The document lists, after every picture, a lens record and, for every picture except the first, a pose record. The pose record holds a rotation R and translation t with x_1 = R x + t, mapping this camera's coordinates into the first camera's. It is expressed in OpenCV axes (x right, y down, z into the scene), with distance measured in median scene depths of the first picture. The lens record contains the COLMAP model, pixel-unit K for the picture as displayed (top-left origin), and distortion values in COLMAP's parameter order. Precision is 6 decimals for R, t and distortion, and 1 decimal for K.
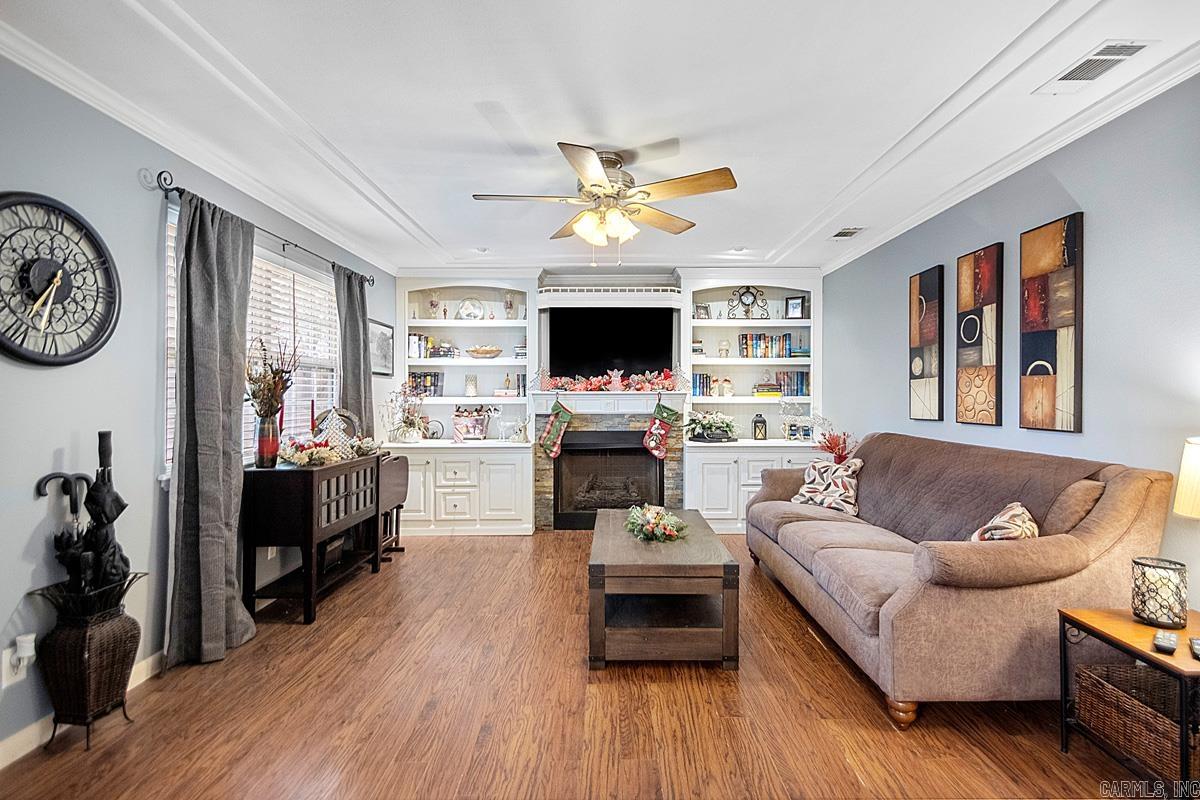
lens RADIAL K [[558.5, 0, 595.9], [0, 558.5, 386.5], [0, 0, 1]] dist [0.021983, -0.018599]
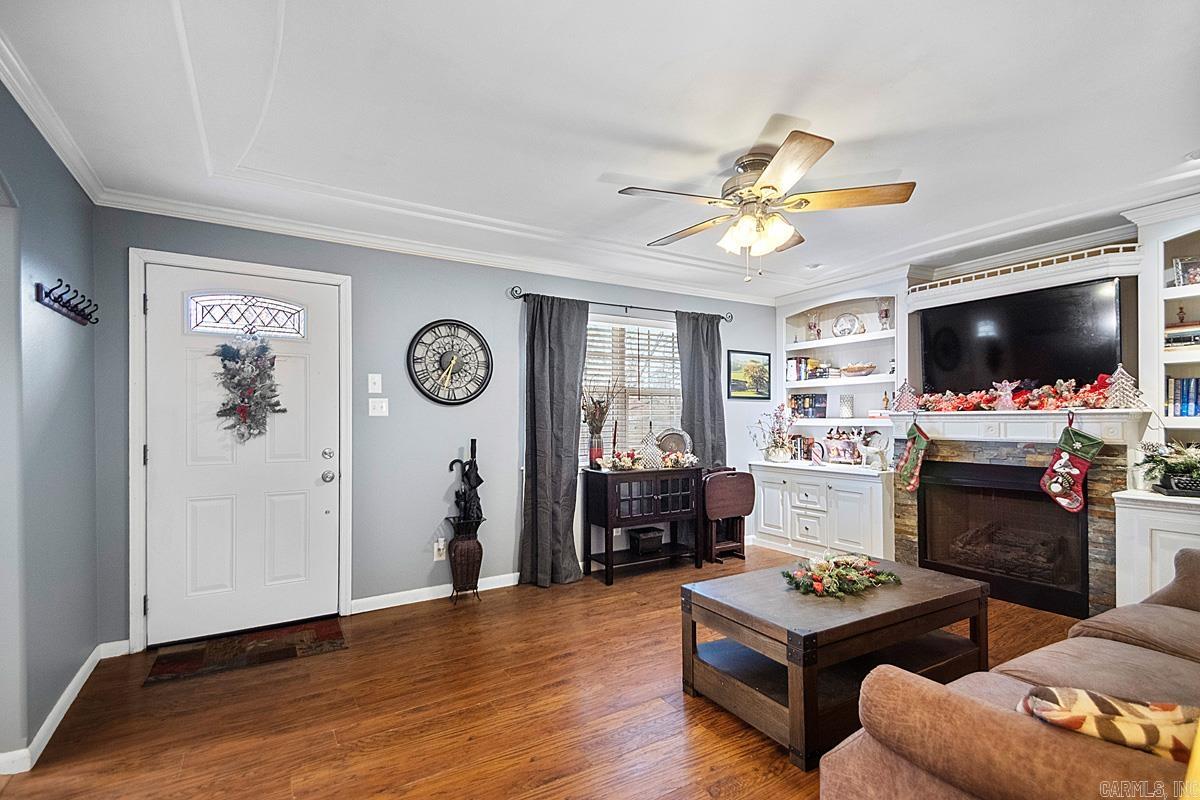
lens RADIAL K [[557.3, 0, 620.0], [0, 557.3, 407.5], [0, 0, 1]] dist [0.021986, -0.019538]
pose [[0.513807, -0.018145, -0.857714, 0.415900], [0.020690, 0.999748, -0.008756, 0.000577], [0.857656, -0.013247, 0.514053, 0.201842]]
